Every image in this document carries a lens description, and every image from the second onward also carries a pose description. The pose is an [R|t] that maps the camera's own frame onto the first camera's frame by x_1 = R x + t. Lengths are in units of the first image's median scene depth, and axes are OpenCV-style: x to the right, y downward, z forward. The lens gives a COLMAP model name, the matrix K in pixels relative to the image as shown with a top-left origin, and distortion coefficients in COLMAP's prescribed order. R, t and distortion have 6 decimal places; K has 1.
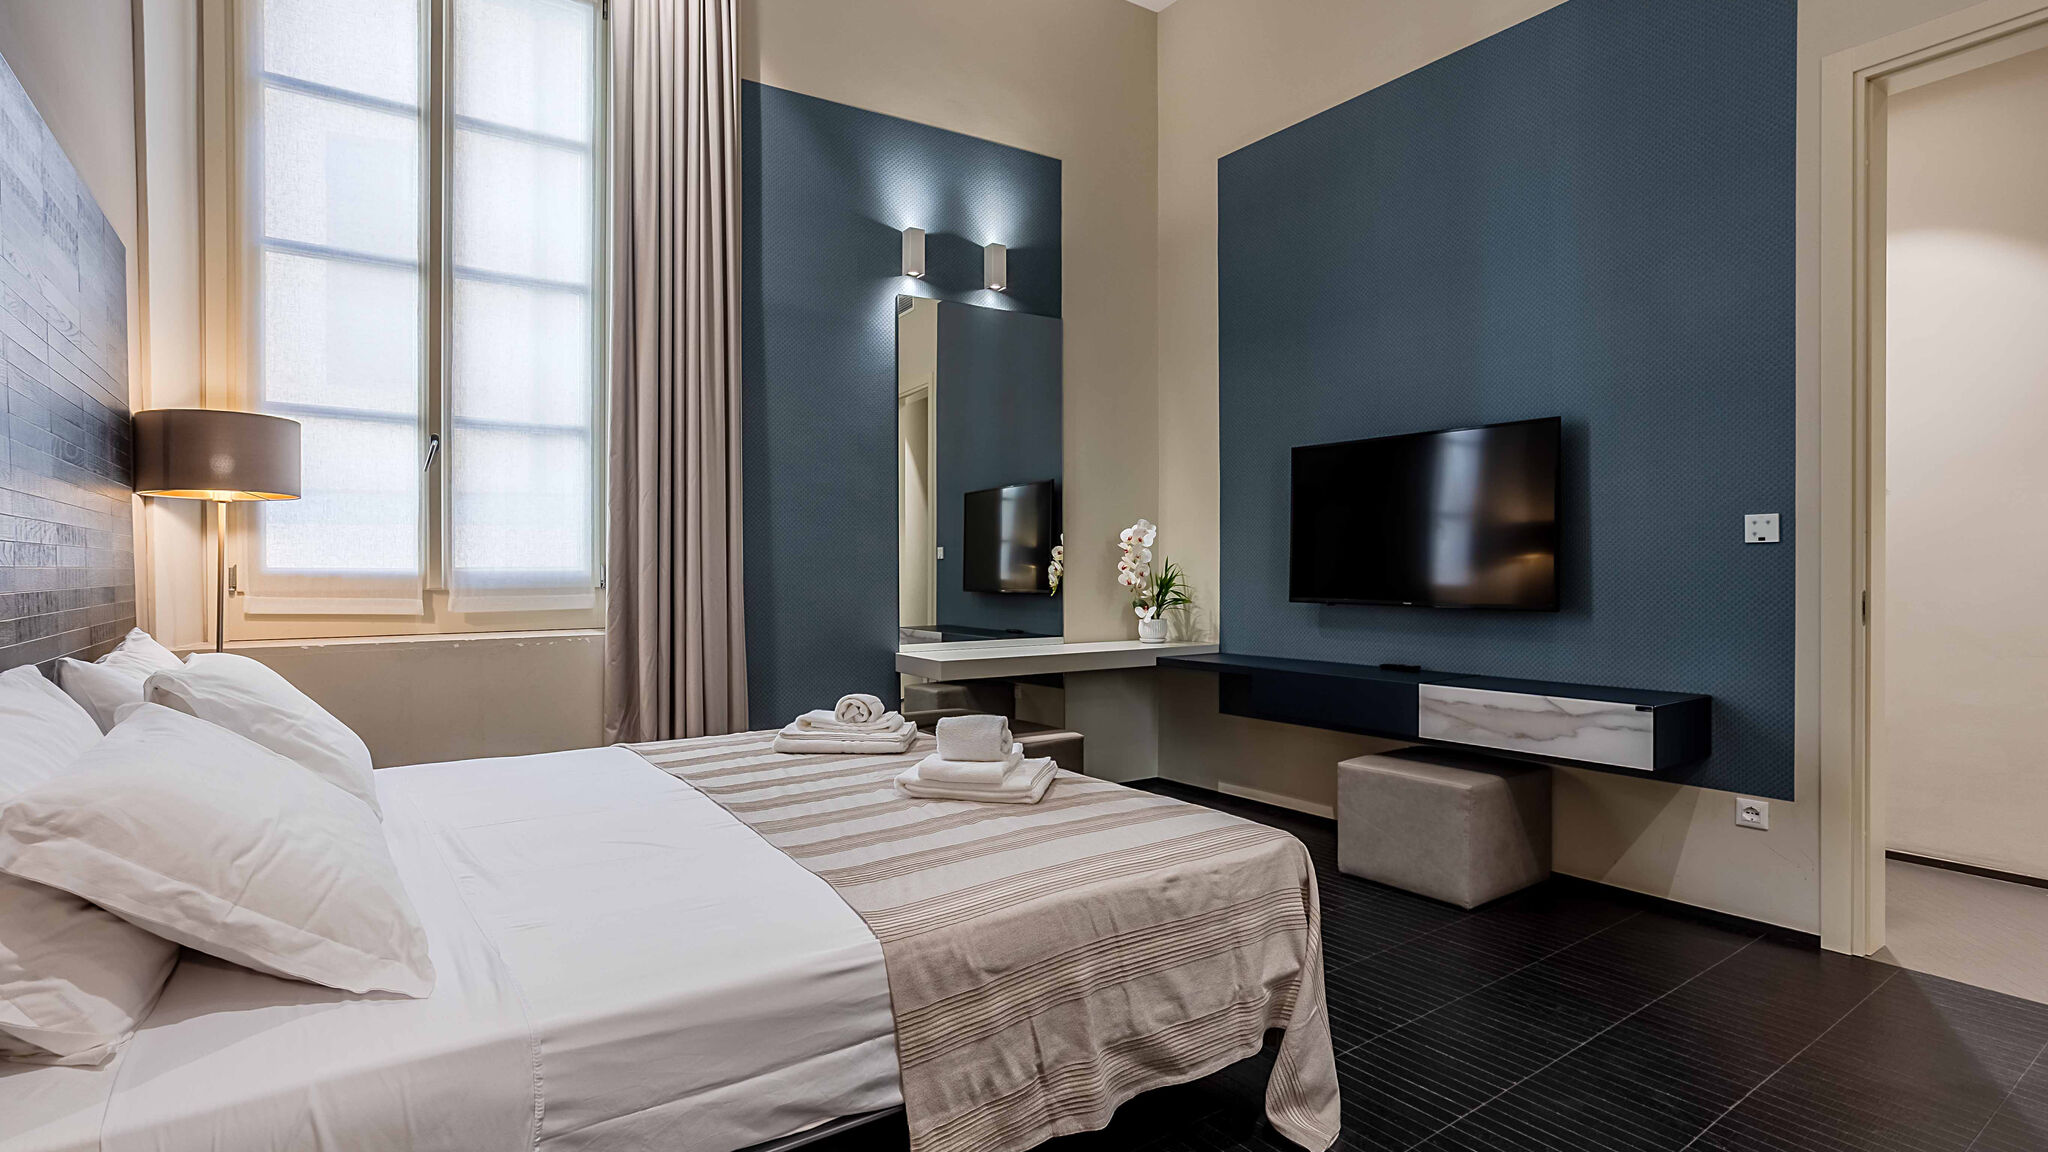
lens RADIAL K [[971.7, 0, 1045.4], [0, 971.7, 563.3], [0, 0, 1]] dist [-0.002787, 0.000309]
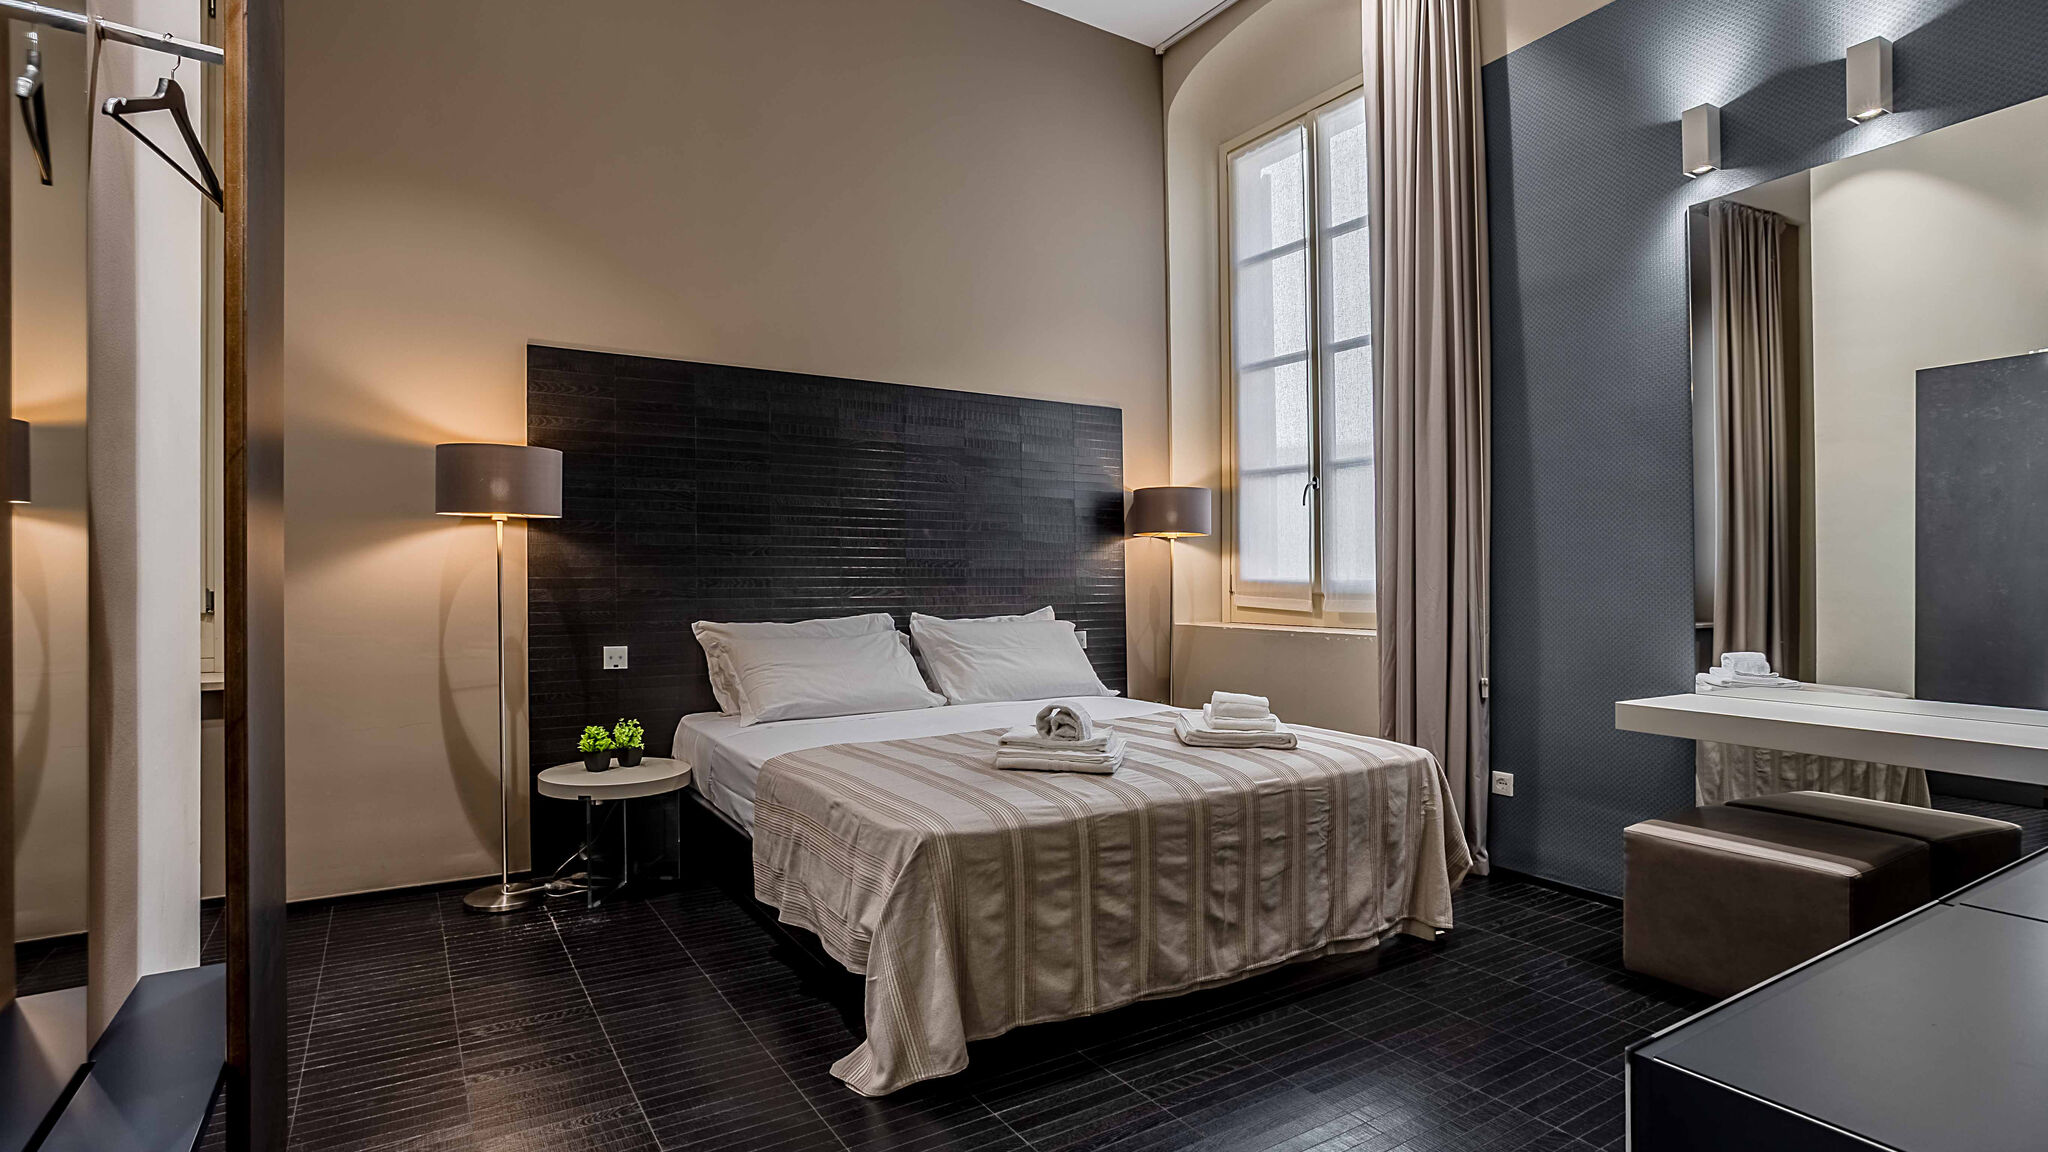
lens RADIAL K [[971.7, 0, 1019.2], [0, 971.7, 579.0], [0, 0, 1]] dist [-0.002787, 0.000309]
pose [[-0.014913, 0.001569, -0.999888, 0.708150], [0.004002, 0.999991, 0.001509, 0.003207], [0.999881, -0.003979, -0.014919, 0.604773]]
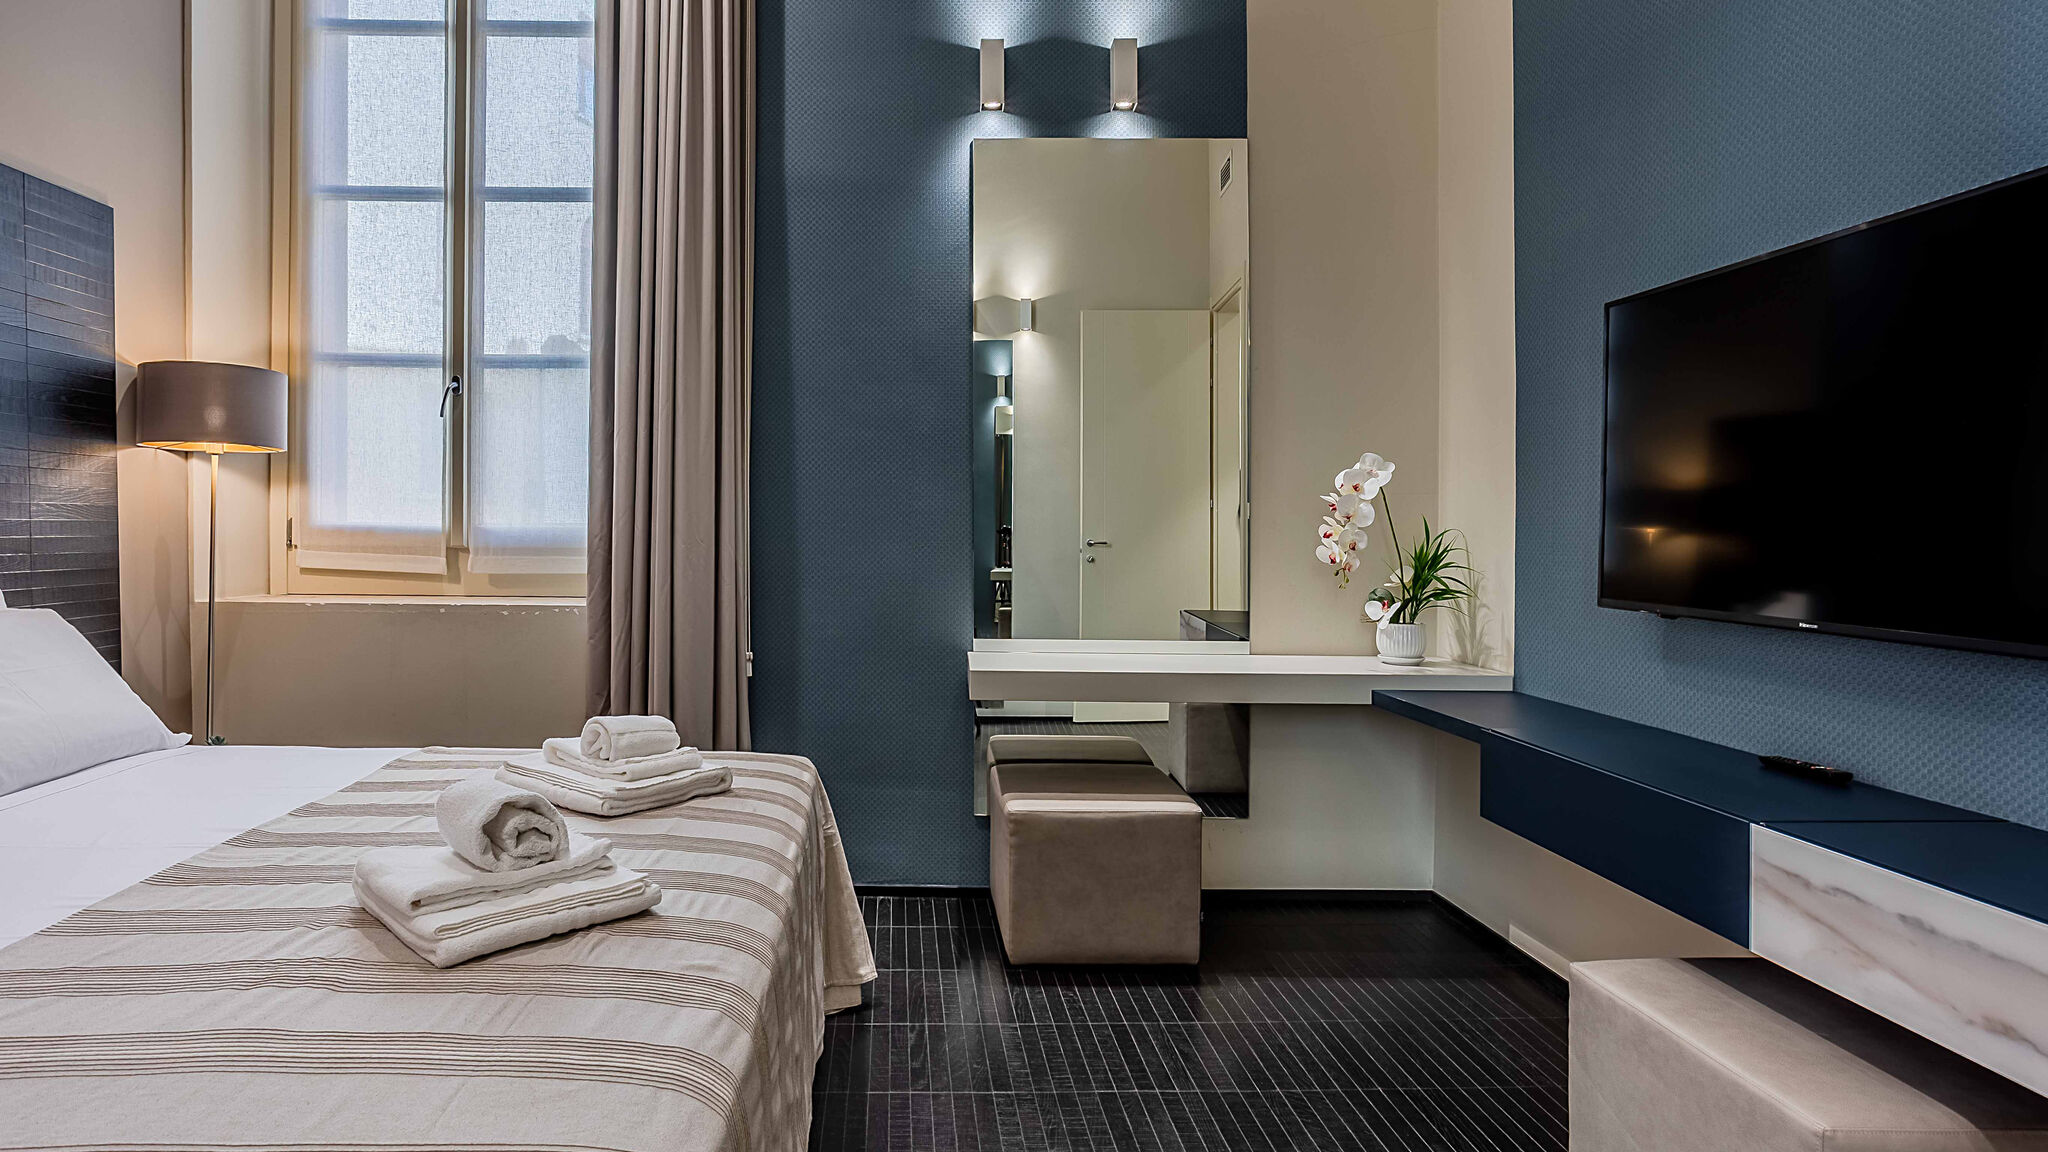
lens RADIAL K [[1122.5, 0, 905.0], [0, 1122.5, 527.6], [0, 0, 1]] dist [-0.018337, 0.005760]
pose [[0.832293, 0.010921, -0.554228, 0.301883], [-0.010069, 0.999939, 0.004582, -0.000463], [0.554244, 0.001767, 0.832352, 0.355110]]
